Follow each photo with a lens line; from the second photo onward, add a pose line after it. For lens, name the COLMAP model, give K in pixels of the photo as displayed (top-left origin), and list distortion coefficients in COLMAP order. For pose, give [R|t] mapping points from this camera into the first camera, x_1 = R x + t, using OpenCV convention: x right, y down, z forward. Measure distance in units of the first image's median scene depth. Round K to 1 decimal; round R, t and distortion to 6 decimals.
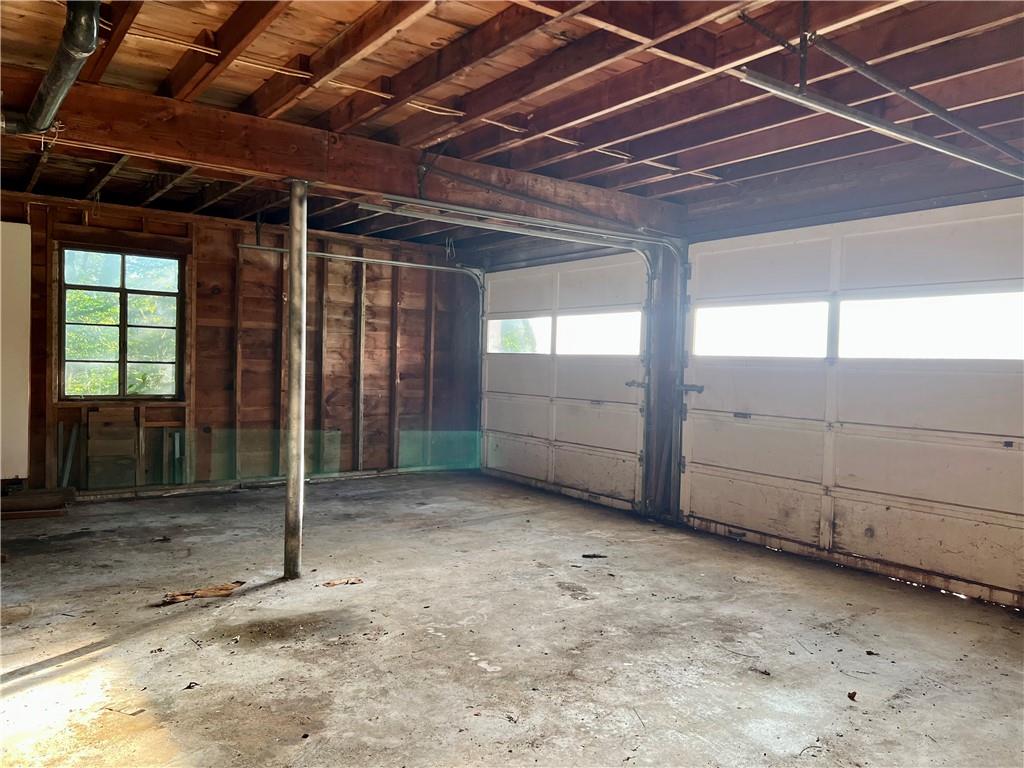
lens RADIAL K [[768.2, 0, 519.3], [0, 768.2, 394.8], [0, 0, 1]] dist [0.076066, -0.093437]
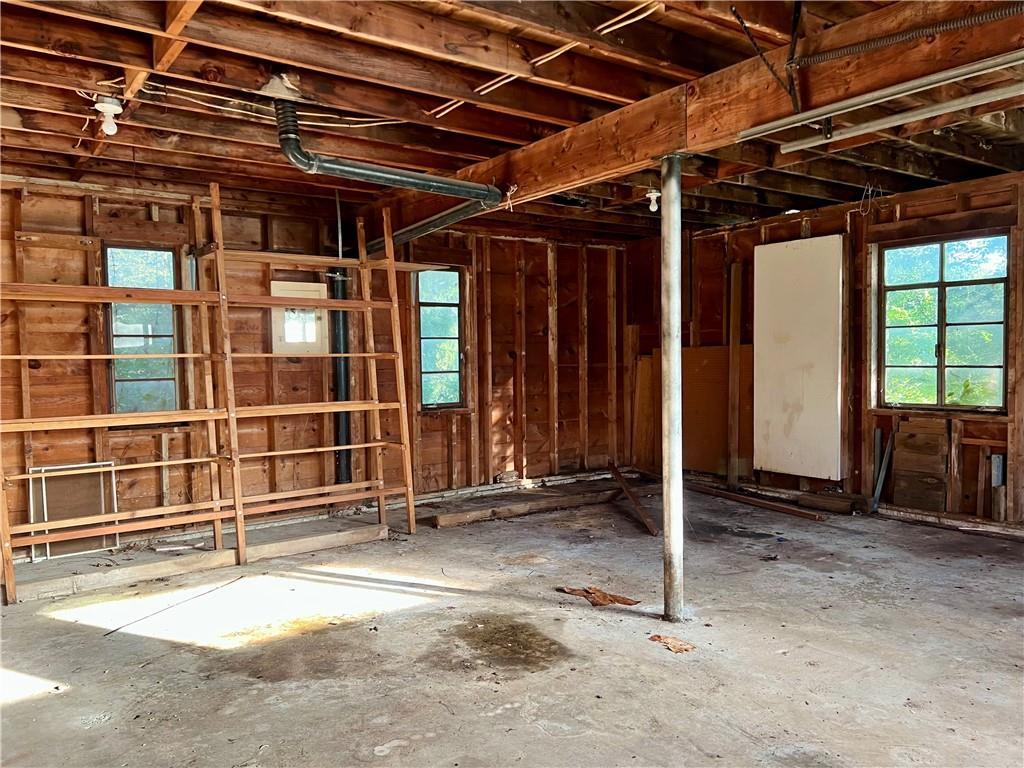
lens RADIAL K [[768.2, 0, 519.3], [0, 768.2, 394.8], [0, 0, 1]] dist [0.076066, -0.093437]
pose [[0.008843, 0.026899, -0.999599, 0.606518], [-0.027651, 0.999262, 0.026646, -0.035064], [0.999579, 0.027404, 0.009580, 0.882985]]
